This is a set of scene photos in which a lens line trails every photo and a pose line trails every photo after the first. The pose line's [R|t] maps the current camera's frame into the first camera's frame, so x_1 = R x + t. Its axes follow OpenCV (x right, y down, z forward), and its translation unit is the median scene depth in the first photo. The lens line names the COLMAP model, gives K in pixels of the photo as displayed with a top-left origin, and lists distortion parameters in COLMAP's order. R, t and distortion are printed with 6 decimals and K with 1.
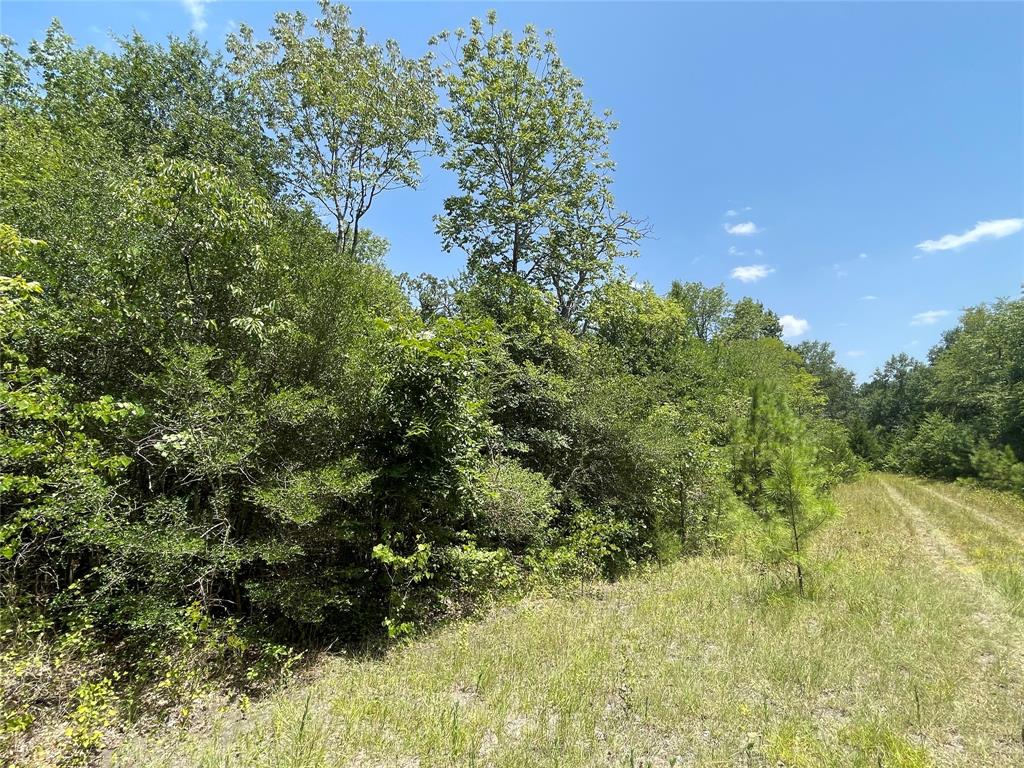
lens RADIAL K [[523.9, 0, 512.0], [0, 523.9, 384.0], [0, 0, 1]] dist [-0.001213, -0.000381]
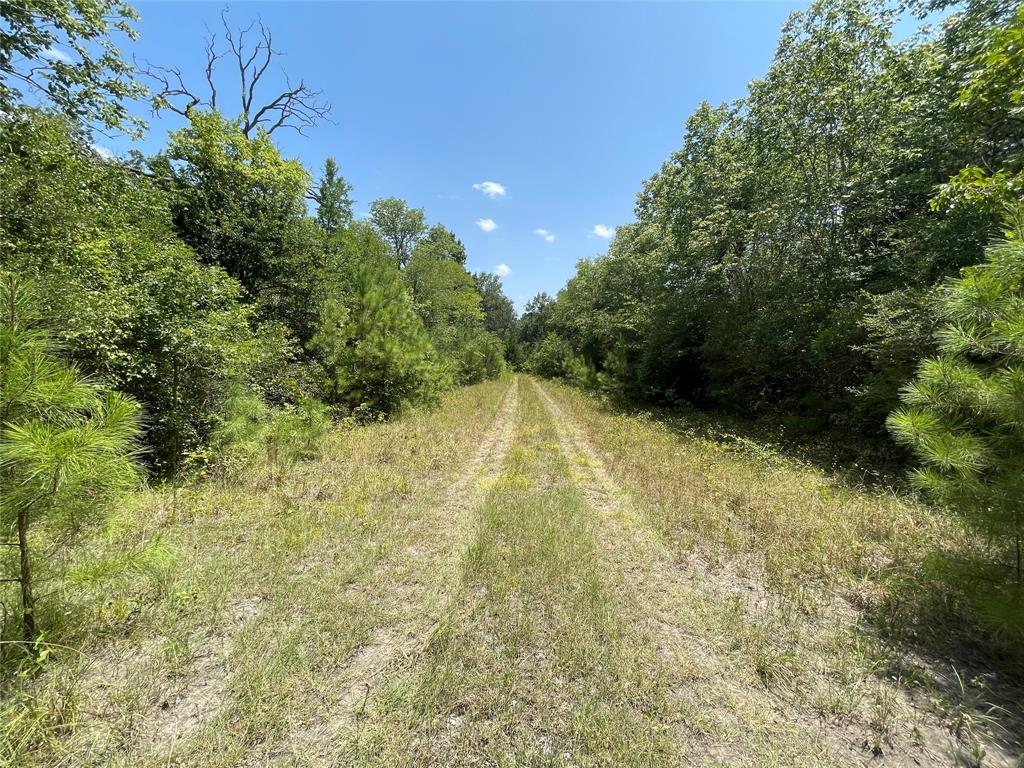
lens RADIAL K [[406.8, 0, 512.0], [0, 406.8, 384.0], [0, 0, 1]] dist [0.000964, 0.000102]
pose [[0.847217, 0.006179, 0.531211, 0.104321], [-0.111053, 0.979901, 0.165717, 0.017430], [-0.519510, -0.199391, 0.830875, 0.090412]]
